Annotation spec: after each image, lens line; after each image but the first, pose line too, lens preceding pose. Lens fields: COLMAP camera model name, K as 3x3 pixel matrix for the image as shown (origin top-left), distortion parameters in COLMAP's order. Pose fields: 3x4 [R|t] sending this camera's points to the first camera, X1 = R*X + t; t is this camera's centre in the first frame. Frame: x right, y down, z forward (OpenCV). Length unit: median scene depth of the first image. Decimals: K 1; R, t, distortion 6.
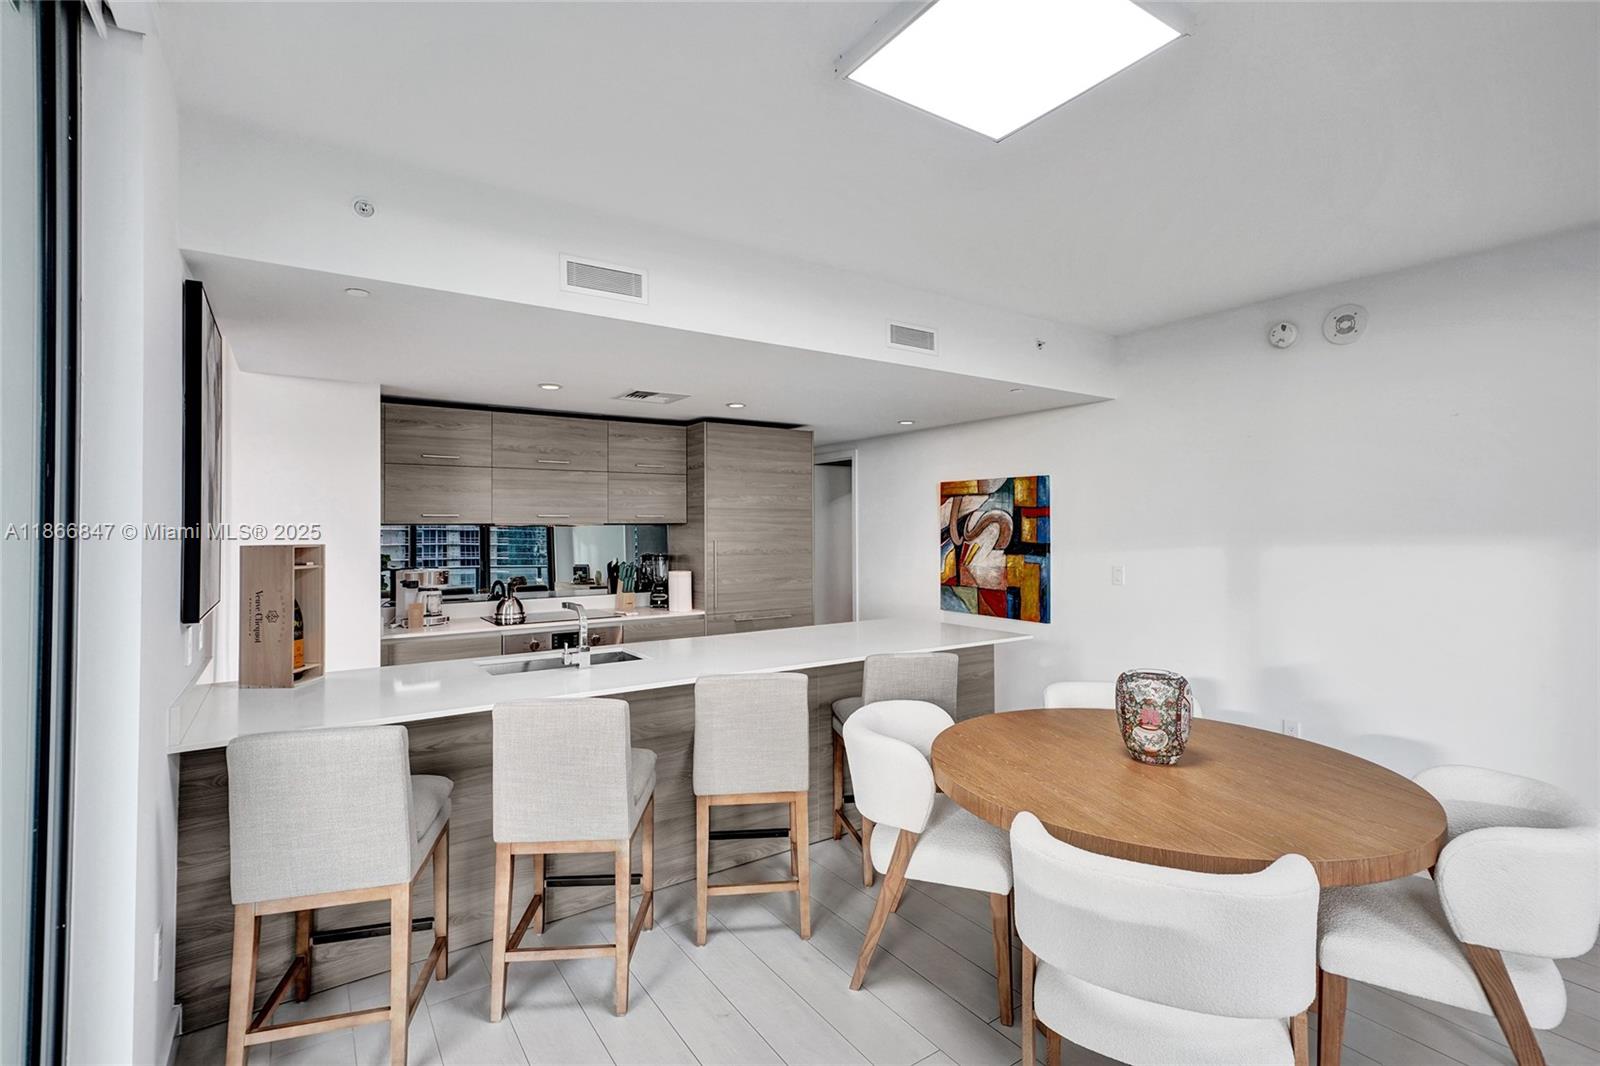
lens RADIAL K [[740.3, 0, 800.5], [0, 740.3, 517.4], [0, 0, 1]] dist [0.001547, 0.000585]
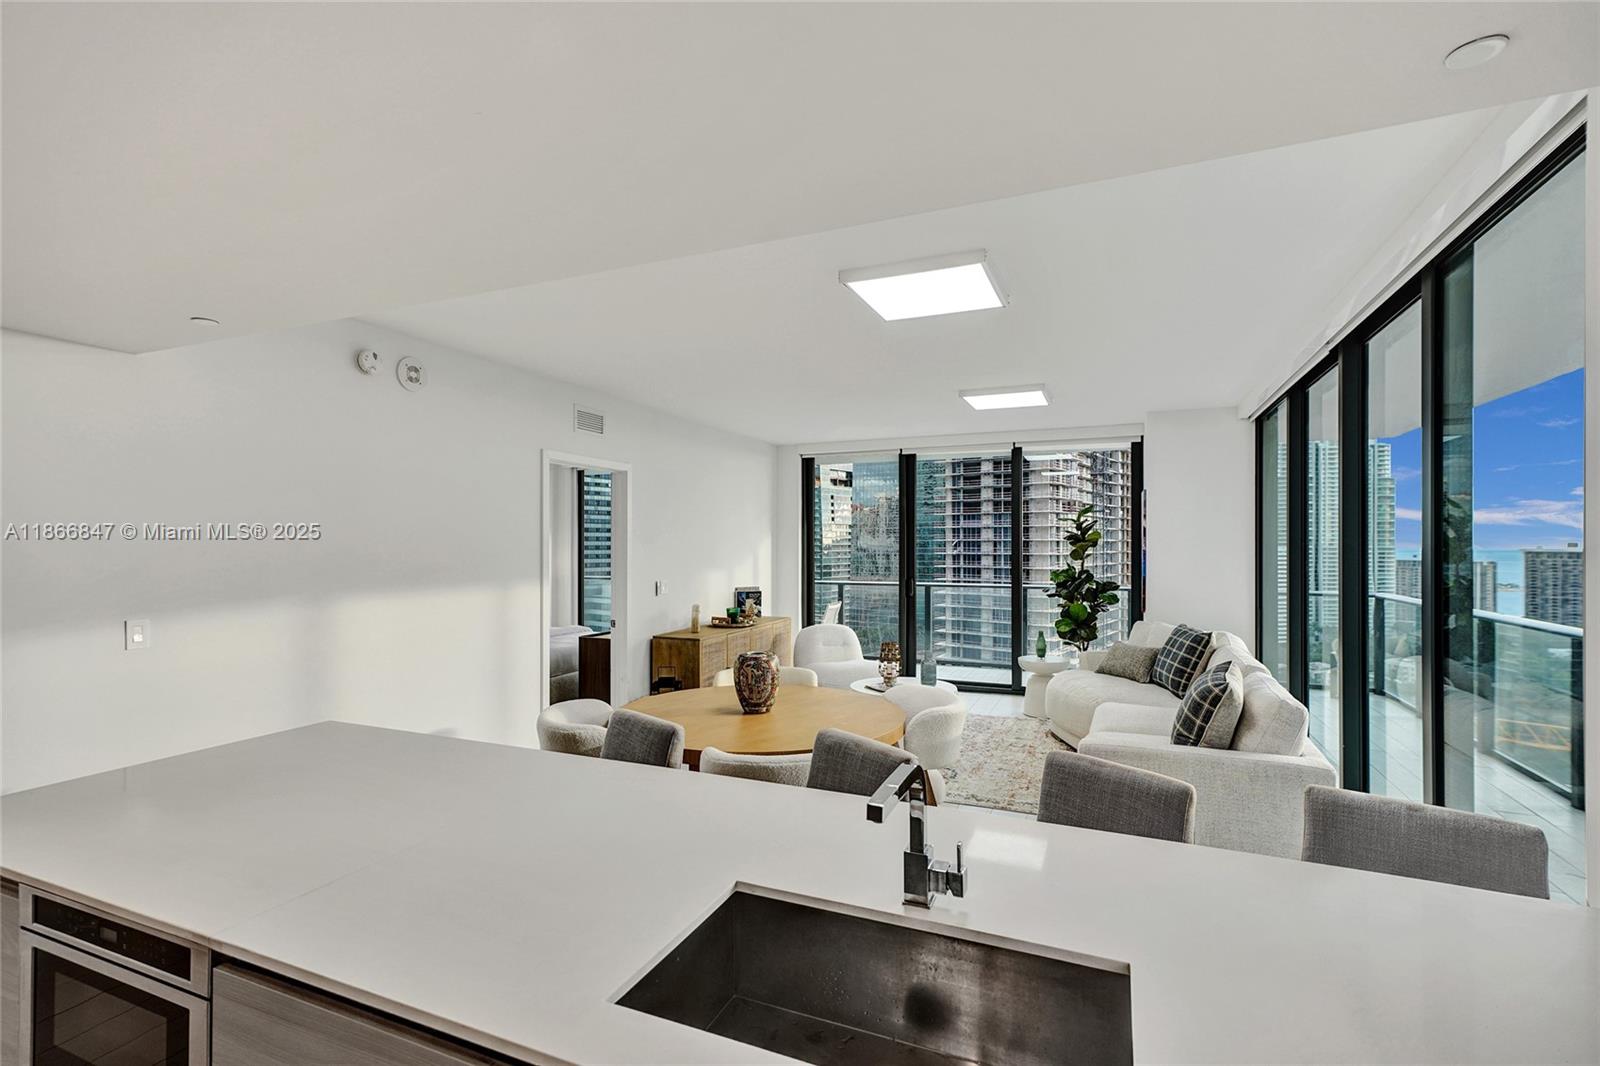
lens RADIAL K [[731.4, 0, 799.1], [0, 731.4, 538.3], [0, 0, 1]] dist [0.000268, 0.008199]
pose [[-0.541028, 0.009771, 0.840948, -0.368432], [-0.011064, 0.999763, -0.018735, 0.001828], [-0.840932, -0.019441, -0.540792, 0.787778]]
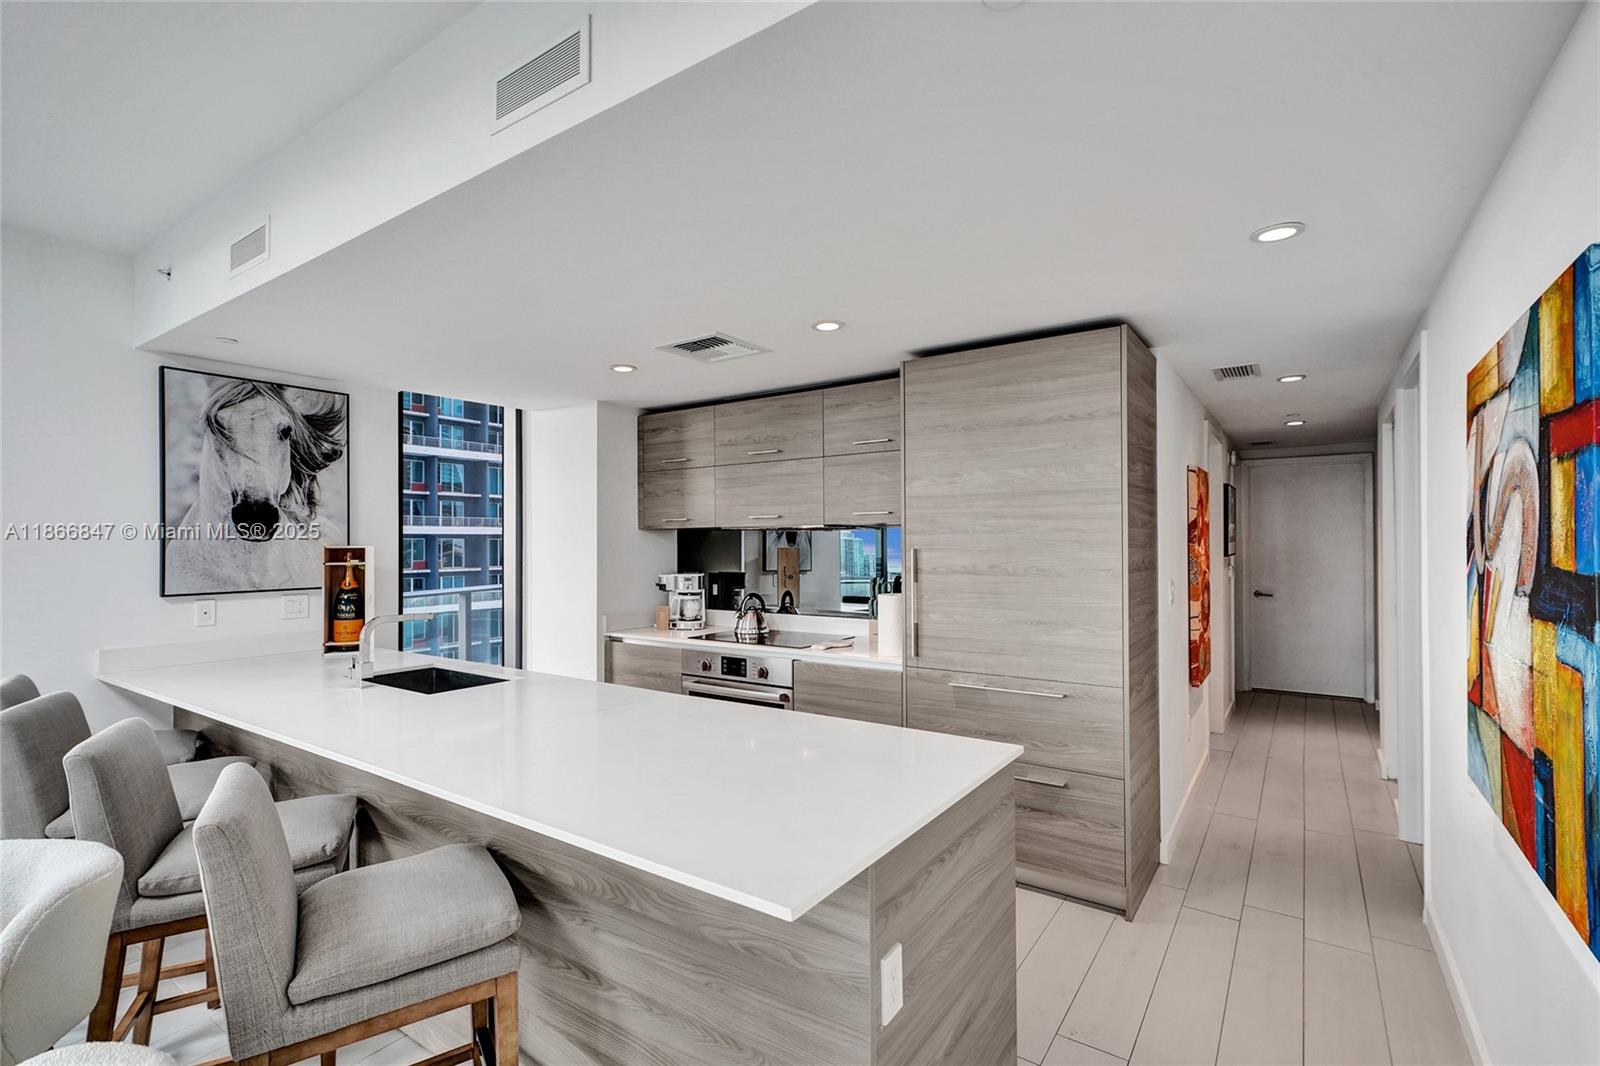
lens RADIAL K [[731.4, 0, 799.1], [0, 731.4, 538.3], [0, 0, 1]] dist [0.000268, 0.008199]
pose [[0.358120, -0.002407, -0.933672, 0.436836], [0.018983, 0.999809, 0.004703, 0.018441], [0.933483, -0.019408, 0.358097, 0.714687]]
